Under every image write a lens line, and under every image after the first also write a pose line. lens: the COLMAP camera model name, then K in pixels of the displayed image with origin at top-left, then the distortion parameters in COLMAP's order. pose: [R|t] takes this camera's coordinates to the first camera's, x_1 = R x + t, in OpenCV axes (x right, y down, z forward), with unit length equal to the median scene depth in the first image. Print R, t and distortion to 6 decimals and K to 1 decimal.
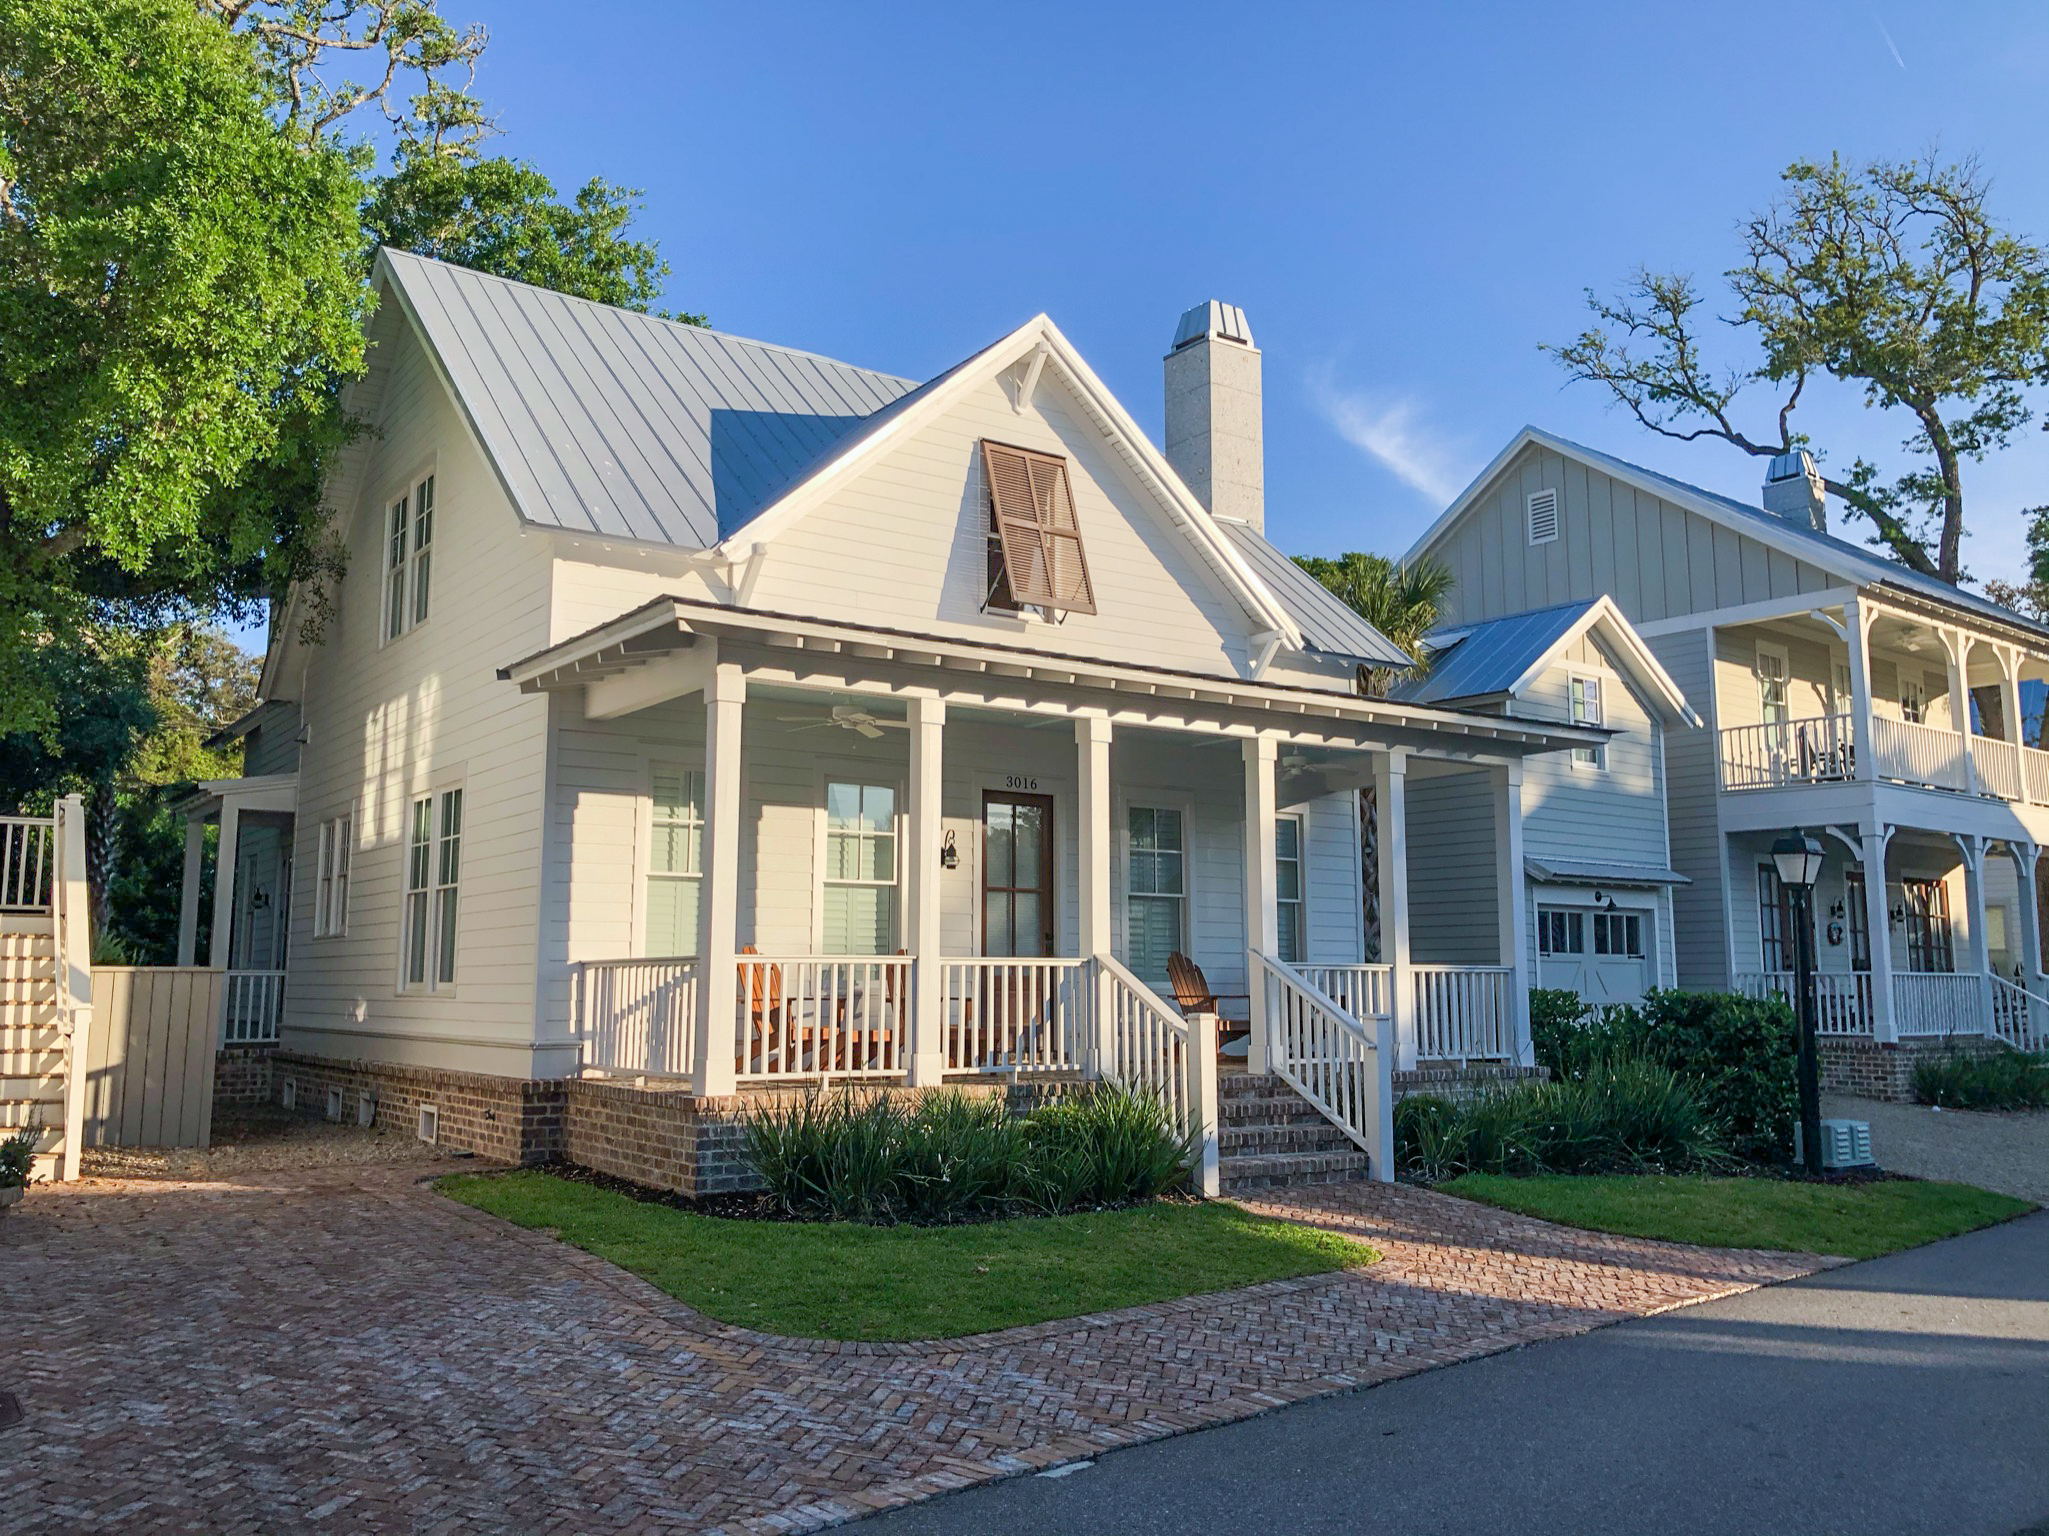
lens RADIAL K [[1683.8, 0, 1024.5], [0, 1683.8, 768.0], [0, 0, 1]] dist [-0.002378, -0.002087]
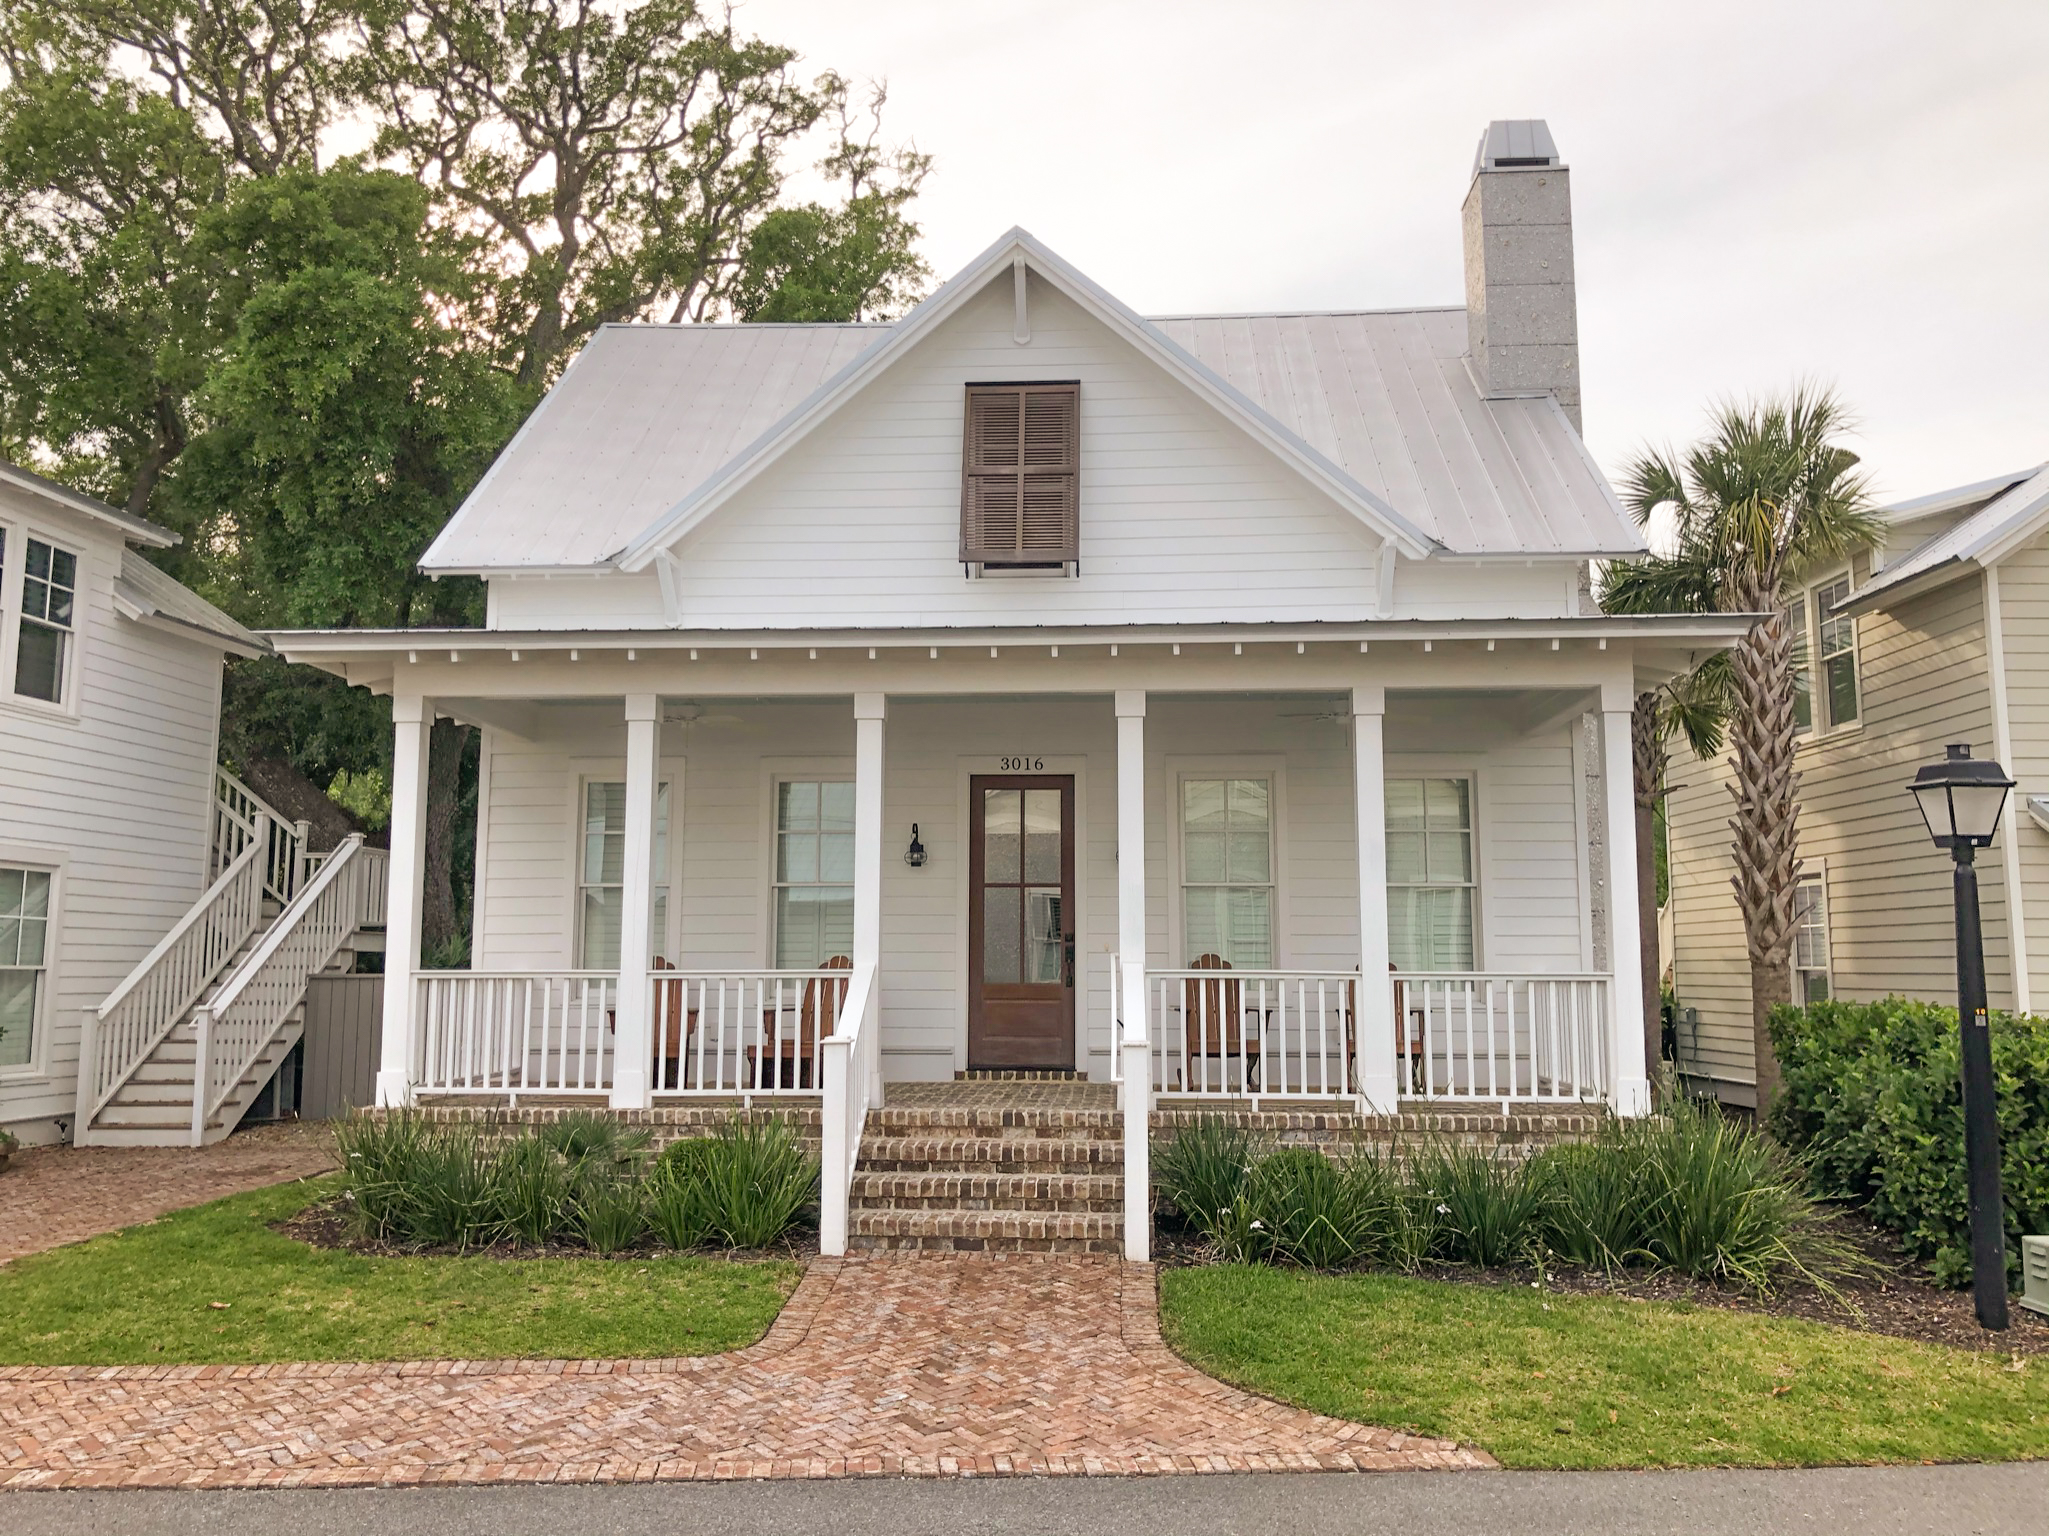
lens RADIAL K [[1683.8, 0, 1024.5], [0, 1683.8, 768.0], [0, 0, 1]] dist [-0.002378, -0.002087]
pose [[0.771800, -0.089255, -0.629570, 0.648416], [0.082243, 0.995795, -0.040352, 0.051649], [0.630524, -0.020635, 0.775895, 0.376066]]
